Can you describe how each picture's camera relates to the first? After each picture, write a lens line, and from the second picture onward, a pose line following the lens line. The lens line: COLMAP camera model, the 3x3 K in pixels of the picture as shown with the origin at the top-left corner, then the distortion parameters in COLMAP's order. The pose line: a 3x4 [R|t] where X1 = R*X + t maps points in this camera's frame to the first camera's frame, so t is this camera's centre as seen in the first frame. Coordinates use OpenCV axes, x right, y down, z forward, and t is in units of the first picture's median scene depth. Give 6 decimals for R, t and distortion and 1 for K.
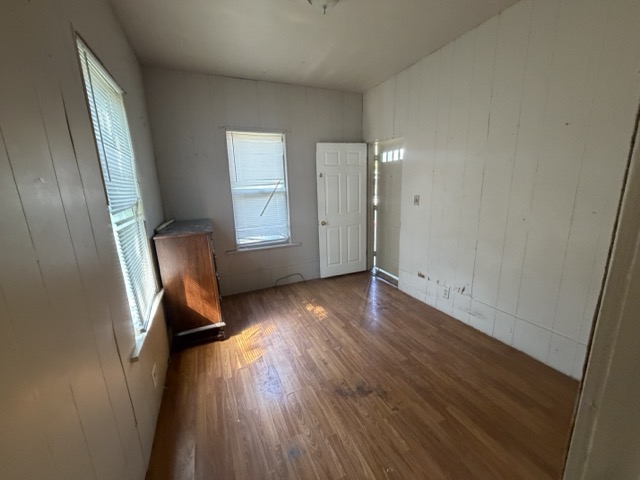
lens RADIAL K [[253.2, 0, 319.2], [0, 253.2, 240.1], [0, 0, 1]] dist [0.001520, -0.000038]
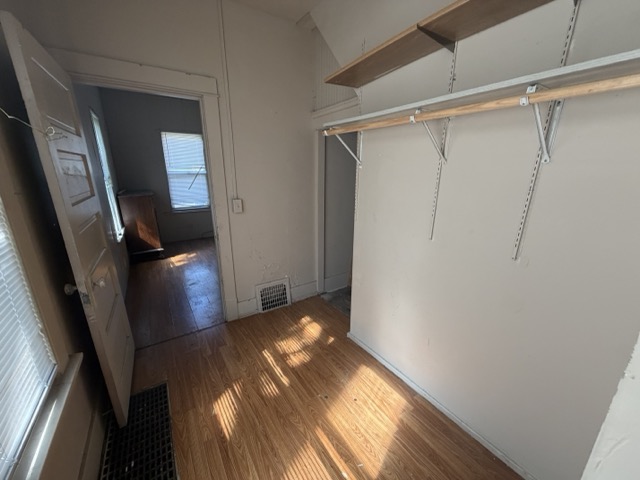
lens RADIAL K [[253.2, 0, 320.2], [0, 253.2, 244.8], [0, 0, 1]] dist [0.001520, -0.000038]
pose [[0.986166, 0.000656, 0.165762, 0.433393], [-0.013994, 0.996752, 0.079309, 0.153527], [-0.165172, -0.080532, 0.982971, -0.956918]]
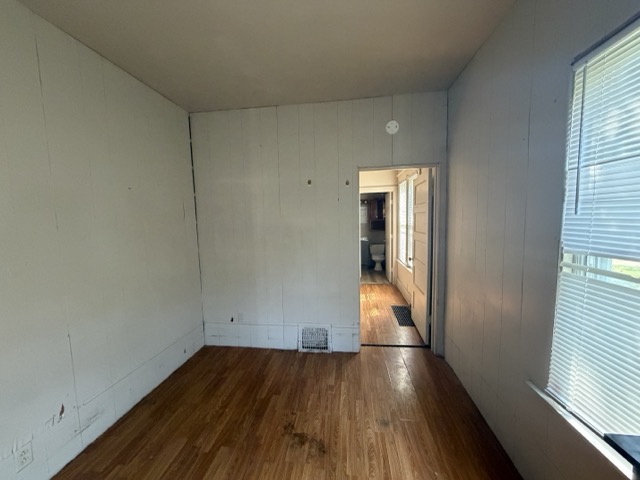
lens RADIAL K [[253.2, 0, 319.8], [0, 253.2, 240.2], [0, 0, 1]] dist [0.001520, -0.000038]
pose [[-0.853168, 0.012637, 0.521484, -0.310098], [0.158052, 0.958976, 0.235341, -0.267378], [-0.497116, 0.283207, -0.820164, 1.194529]]
